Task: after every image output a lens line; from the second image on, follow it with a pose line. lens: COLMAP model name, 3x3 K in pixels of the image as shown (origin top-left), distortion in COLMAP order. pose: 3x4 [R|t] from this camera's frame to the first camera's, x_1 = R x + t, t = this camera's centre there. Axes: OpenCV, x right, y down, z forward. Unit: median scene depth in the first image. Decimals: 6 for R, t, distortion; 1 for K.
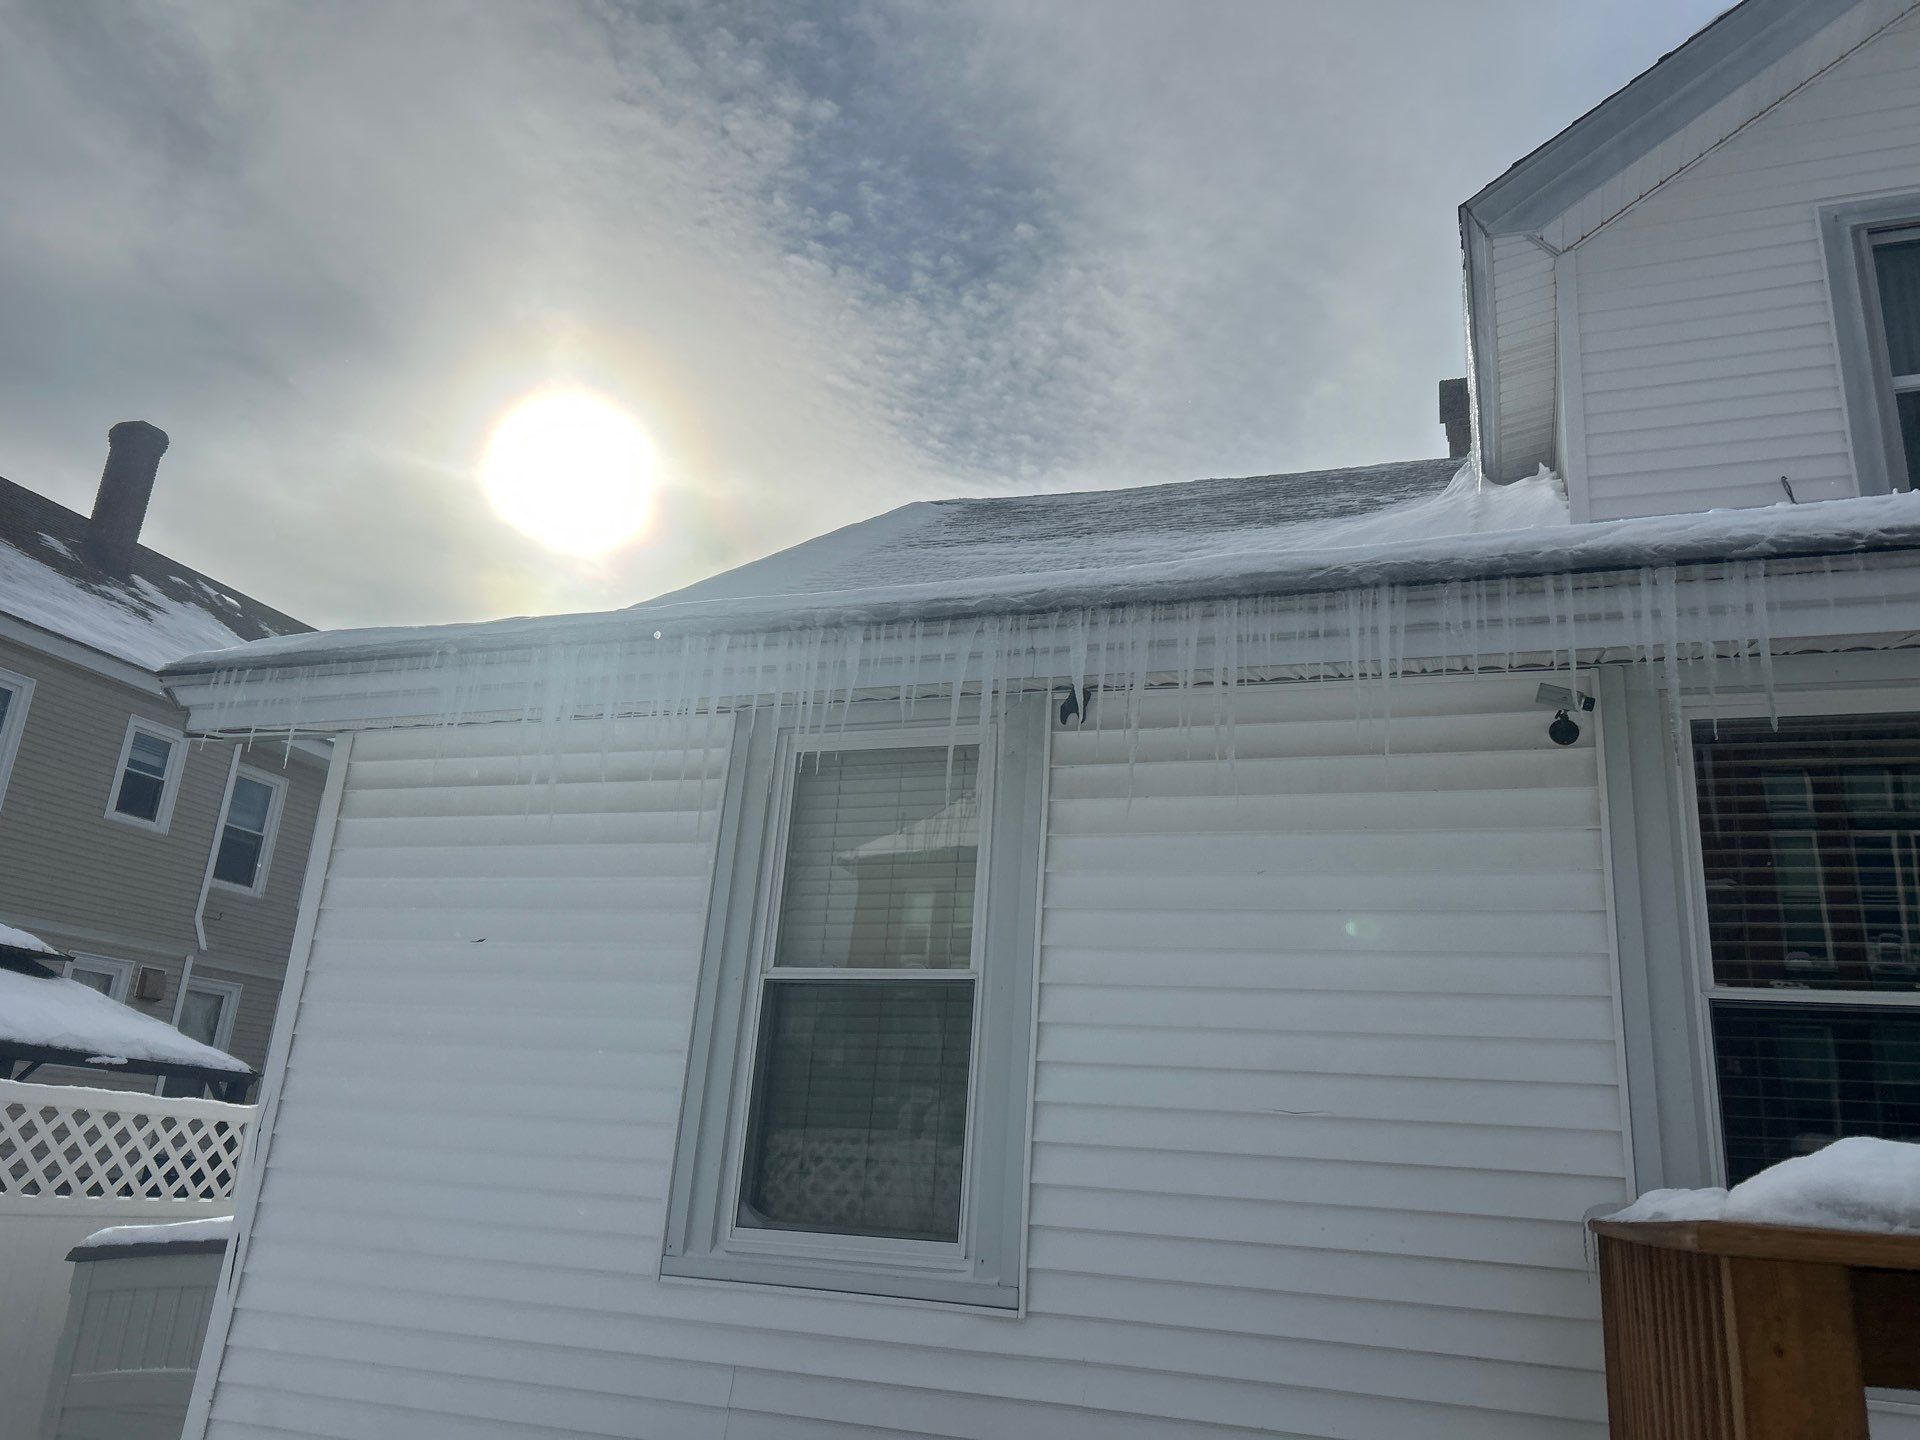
lens RADIAL K [[1424.8, 0, 975.6], [0, 1424.8, 707.1], [0, 0, 1]] dist [0.067551, -0.068380]
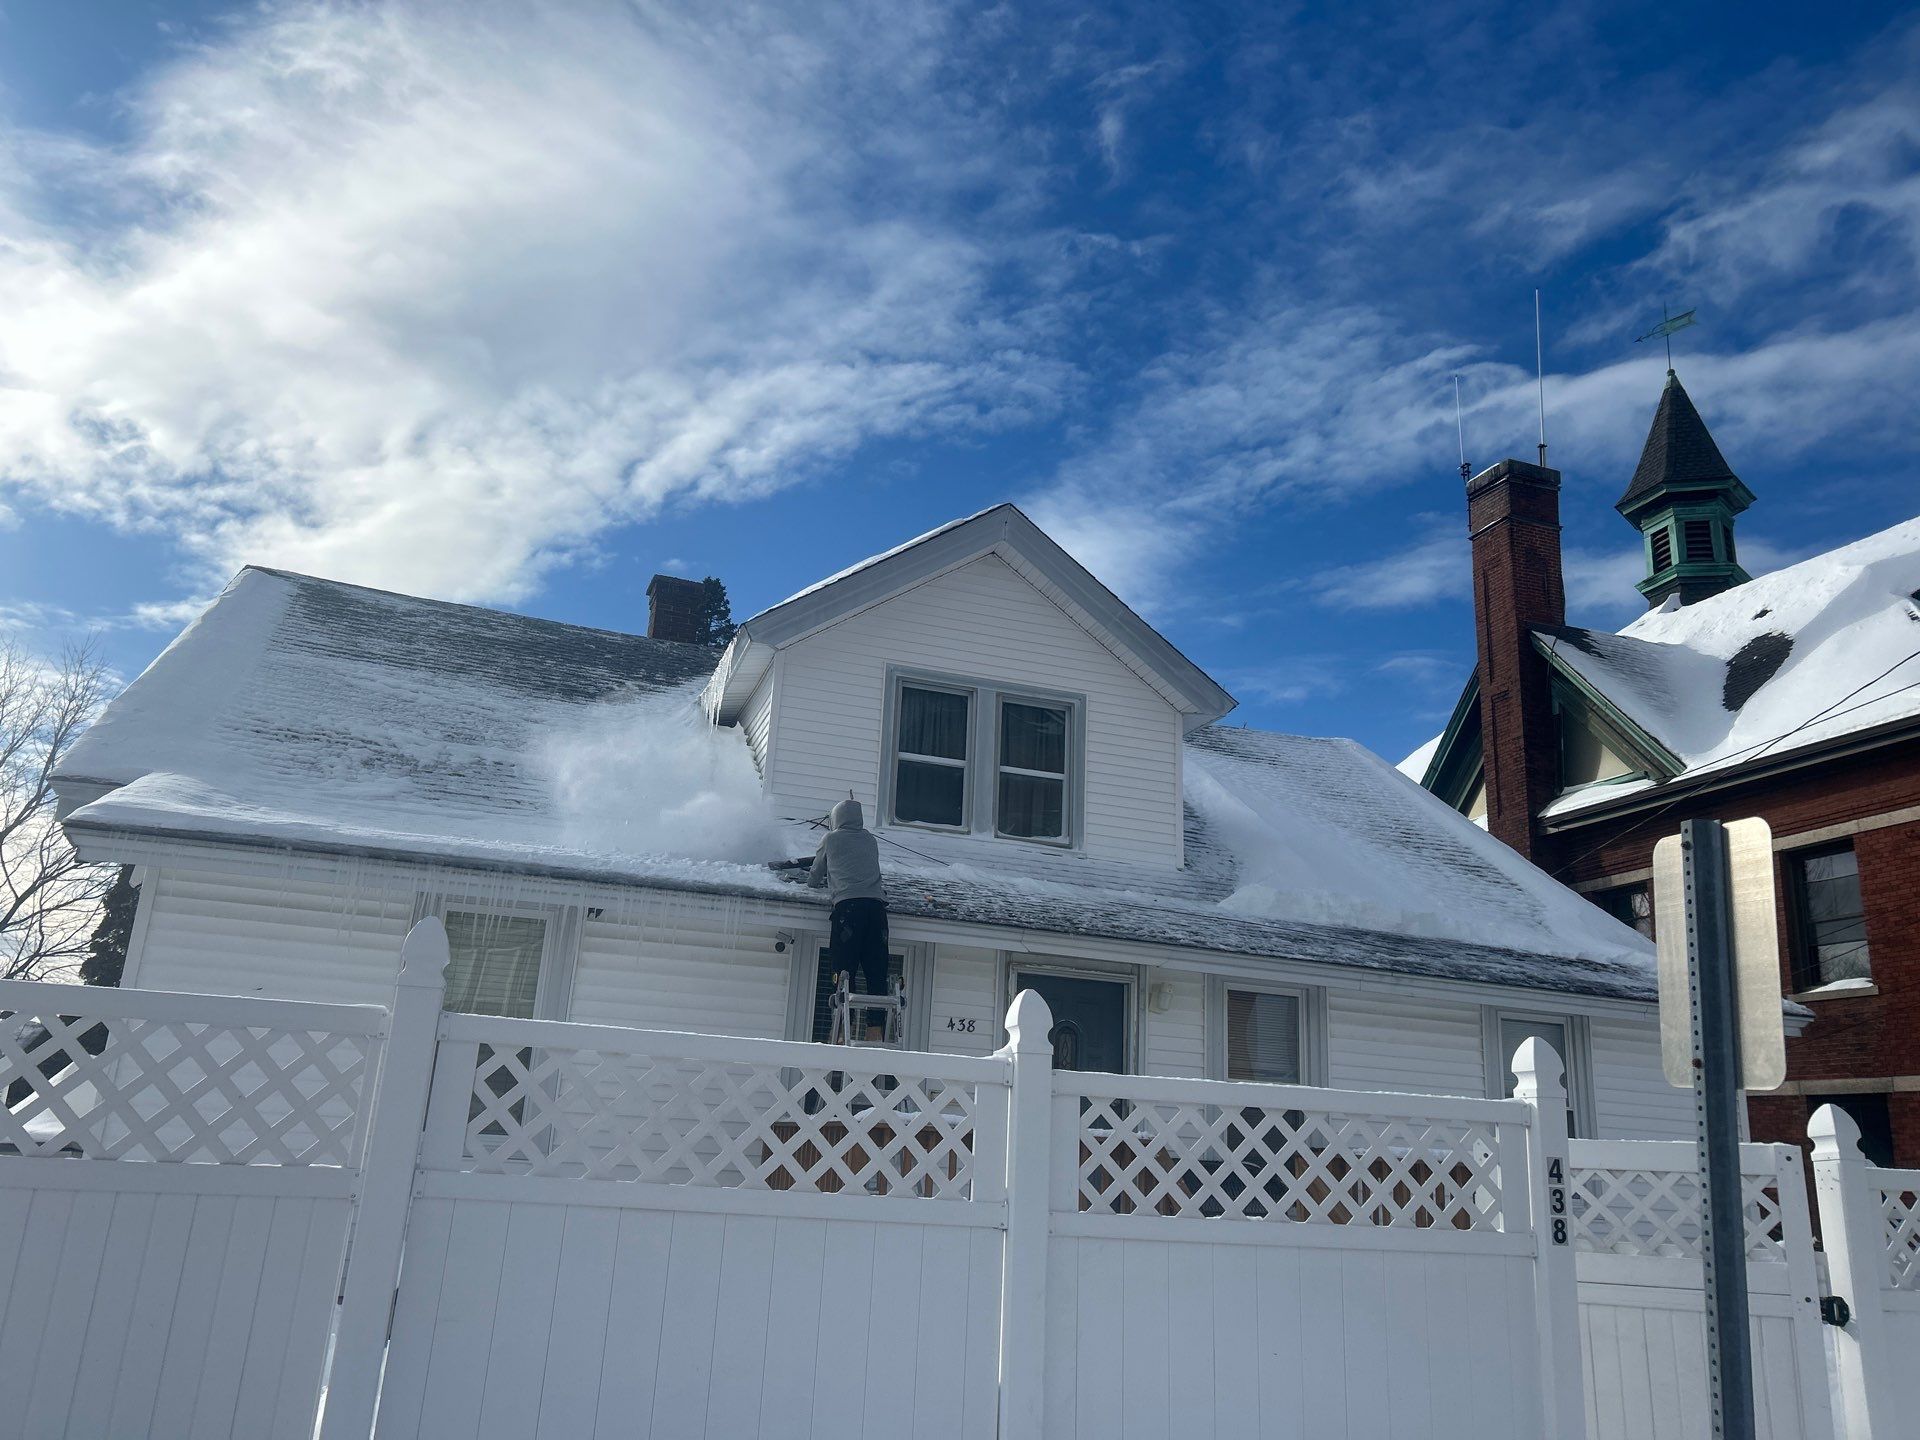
lens RADIAL K [[1426.8, 0, 972.3], [0, 1426.8, 712.0], [0, 0, 1]] dist [0.047116, -0.050529]
pose [[0.770628, 0.167558, 0.614863, -0.777021], [-0.201850, 0.979318, -0.013890, -0.337093], [-0.604474, -0.113406, 0.788511, -0.967925]]
